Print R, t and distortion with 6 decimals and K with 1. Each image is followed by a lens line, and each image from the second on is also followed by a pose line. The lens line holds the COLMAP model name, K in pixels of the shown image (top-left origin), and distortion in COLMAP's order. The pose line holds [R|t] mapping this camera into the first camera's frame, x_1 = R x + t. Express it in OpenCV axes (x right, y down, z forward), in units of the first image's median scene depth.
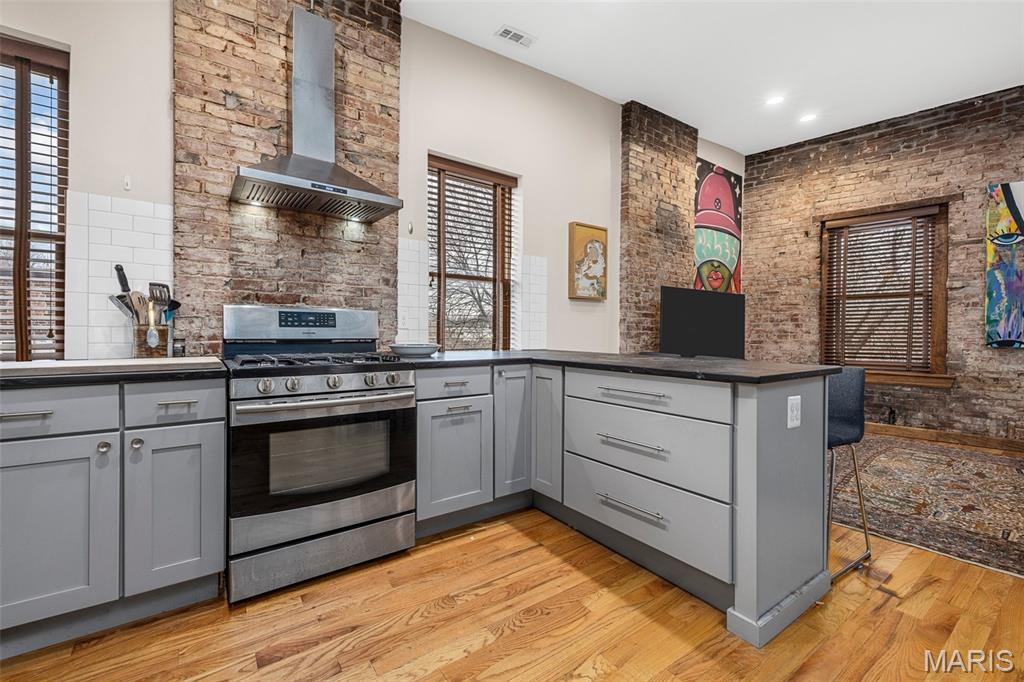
lens RADIAL K [[433.8, 0, 511.5], [0, 433.8, 335.1], [0, 0, 1]] dist [0.009058, -0.000777]
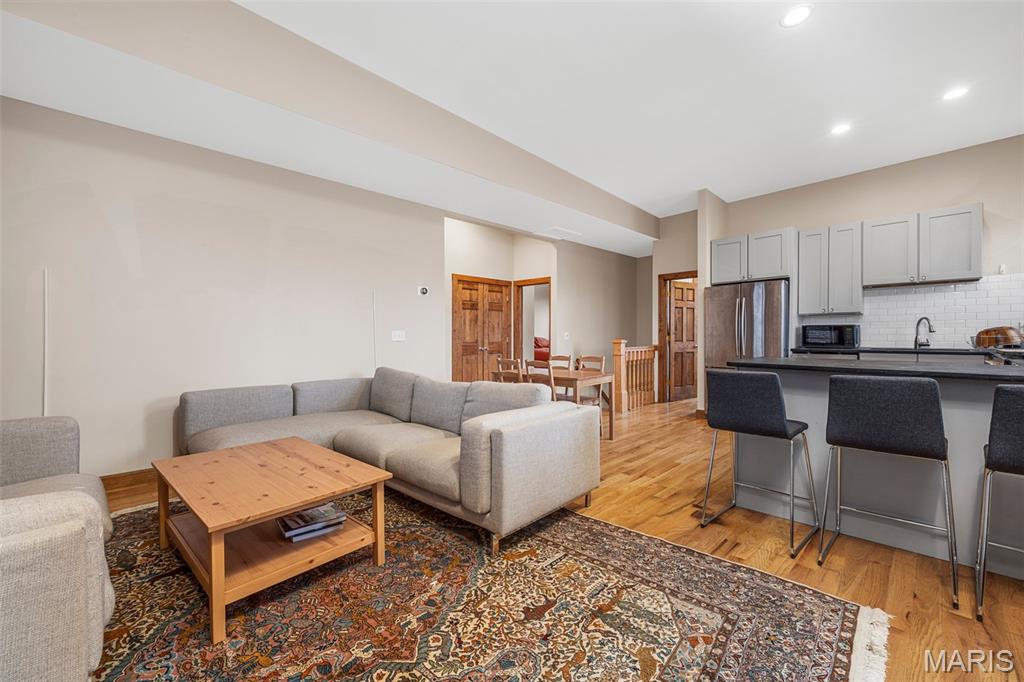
lens RADIAL K [[407.8, 0, 511.8], [0, 407.8, 339.3], [0, 0, 1]] dist [-0.001556, -0.000067]
pose [[-0.990385, -0.000646, -0.138334, 0.768885], [-0.003758, 0.999746, 0.022235, -0.012839], [0.138284, 0.022541, -0.990136, 1.042671]]
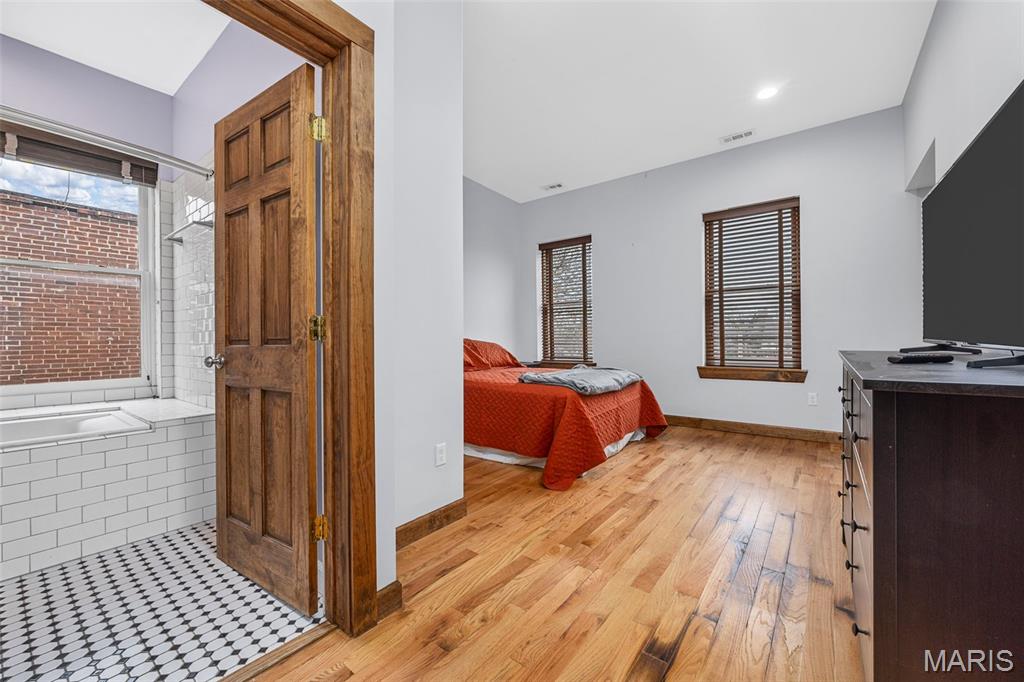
lens RADIAL K [[407.8, 0, 511.8], [0, 407.8, 339.3], [0, 0, 1]] dist [-0.001556, -0.000067]
pose [[-0.958232, -0.006641, -0.285914, 0.419676], [-0.007866, 0.999964, 0.003137, 0.028075], [0.285883, 0.005255, -0.958250, -0.677115]]
